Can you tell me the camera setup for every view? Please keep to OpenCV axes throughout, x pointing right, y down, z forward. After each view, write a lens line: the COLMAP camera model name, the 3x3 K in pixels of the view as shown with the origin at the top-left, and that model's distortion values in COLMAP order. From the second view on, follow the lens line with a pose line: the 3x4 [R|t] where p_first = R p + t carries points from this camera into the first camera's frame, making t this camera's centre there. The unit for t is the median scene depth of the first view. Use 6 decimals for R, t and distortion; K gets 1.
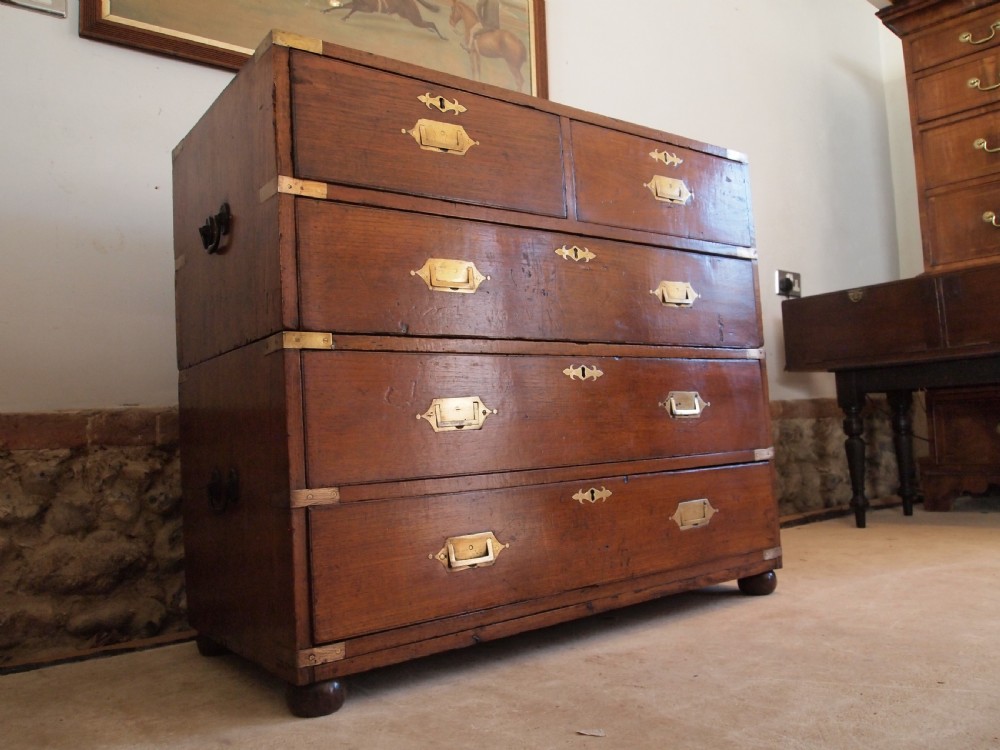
lens RADIAL K [[801.8, 0, 493.5], [0, 801.8, 384.7], [0, 0, 1]] dist [-0.045944, 0.004268]
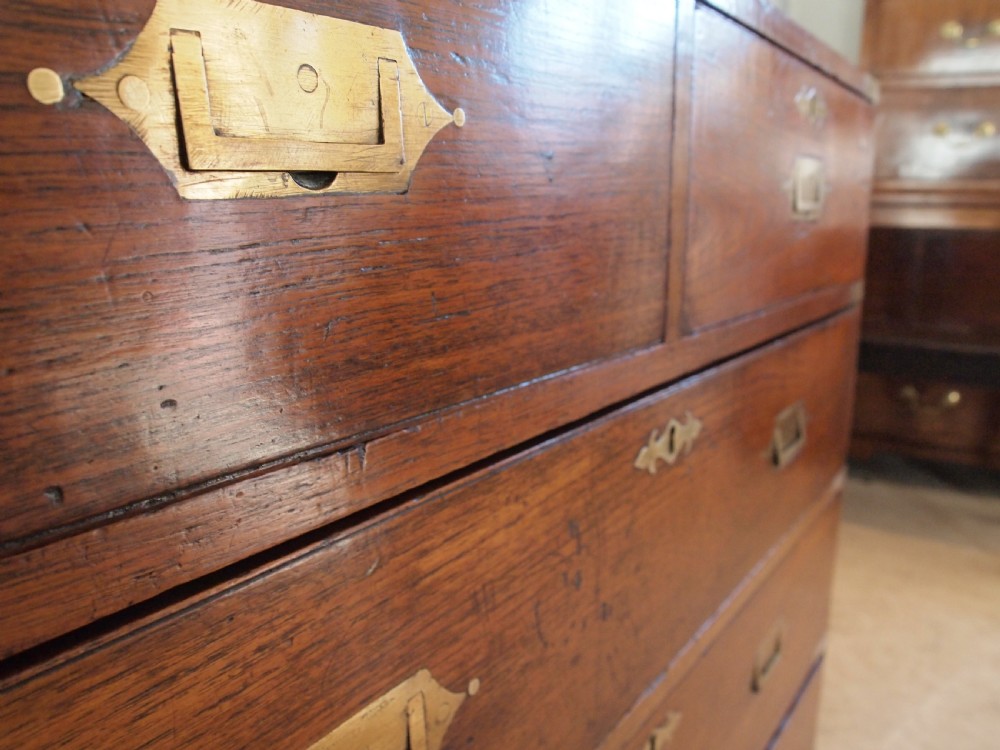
lens RADIAL K [[801.8, 0, 501.6], [0, 801.8, 383.3], [0, 0, 1]] dist [-0.045944, 0.004268]
pose [[0.949890, 0.001889, 0.312579, -0.065691], [-0.092358, 0.957032, 0.274882, -0.255960], [-0.298628, -0.289977, 0.909249, 0.681924]]
